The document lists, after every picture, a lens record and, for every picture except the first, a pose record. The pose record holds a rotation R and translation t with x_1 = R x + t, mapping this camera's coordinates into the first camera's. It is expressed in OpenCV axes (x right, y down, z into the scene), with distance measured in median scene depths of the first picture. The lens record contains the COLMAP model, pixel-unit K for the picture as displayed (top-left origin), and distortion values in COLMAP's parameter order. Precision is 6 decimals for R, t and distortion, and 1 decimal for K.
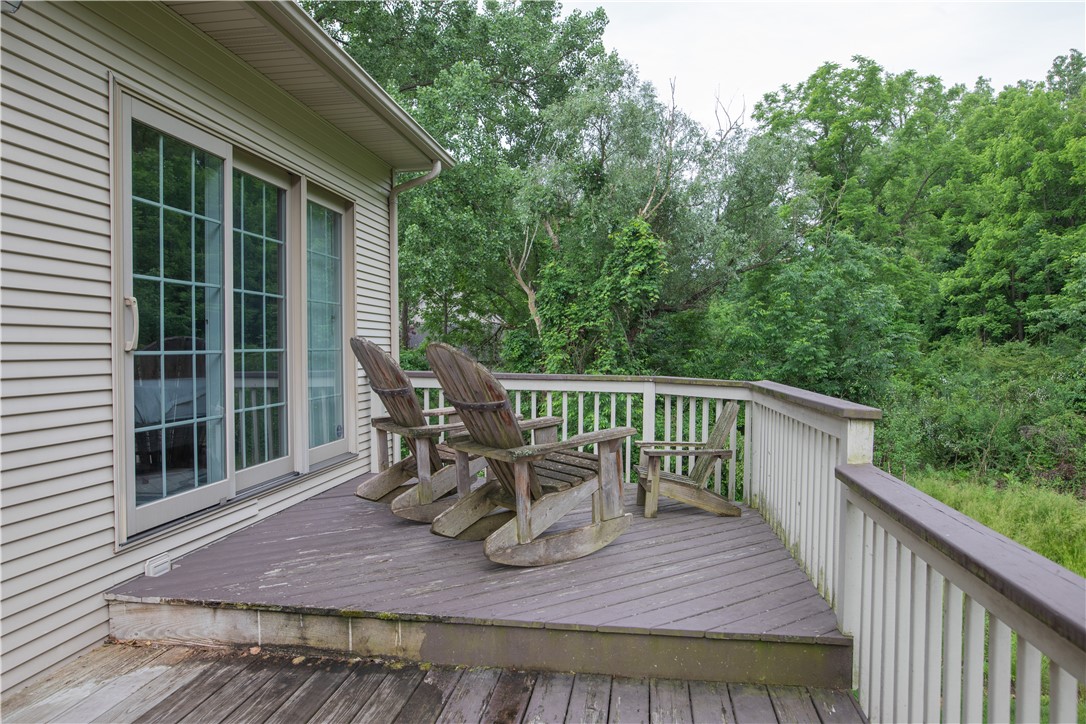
lens RADIAL K [[748.1, 0, 541.5], [0, 748.1, 363.6], [0, 0, 1]] dist [-0.044908, 0.032524]
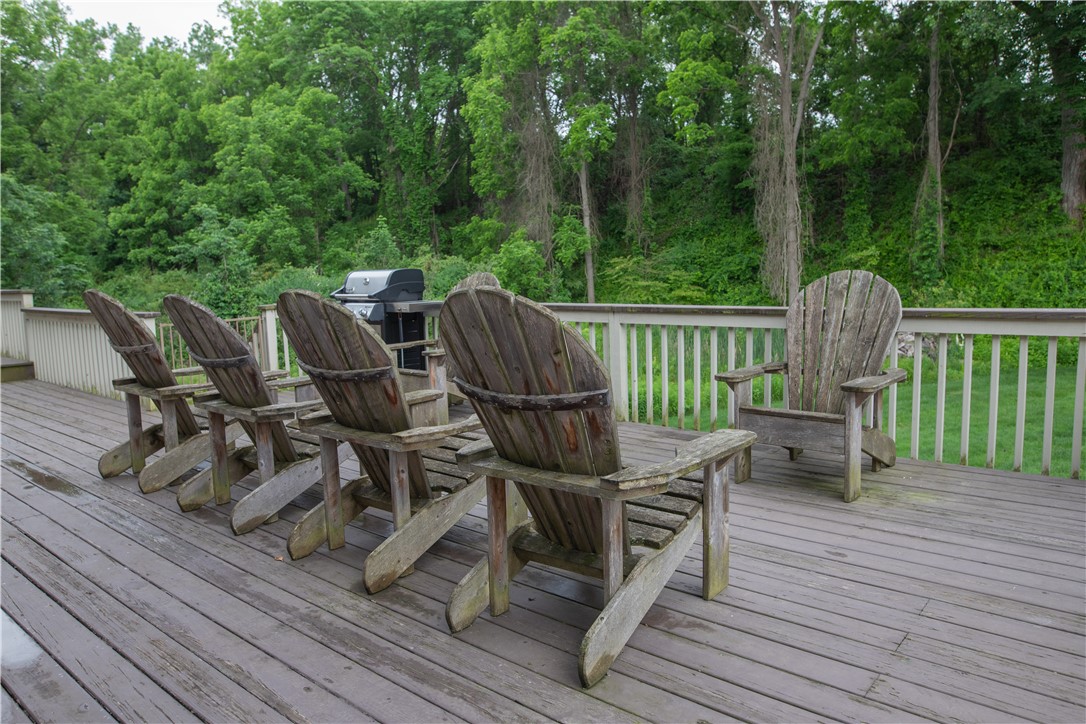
lens RADIAL K [[748.1, 0, 541.5], [0, 748.1, 363.6], [0, 0, 1]] dist [-0.044908, 0.032524]
pose [[0.537428, -0.121917, 0.834450, -0.056889], [0.043363, 0.992181, 0.117034, 0.005328], [-0.842194, -0.026714, 0.538513, -0.137579]]
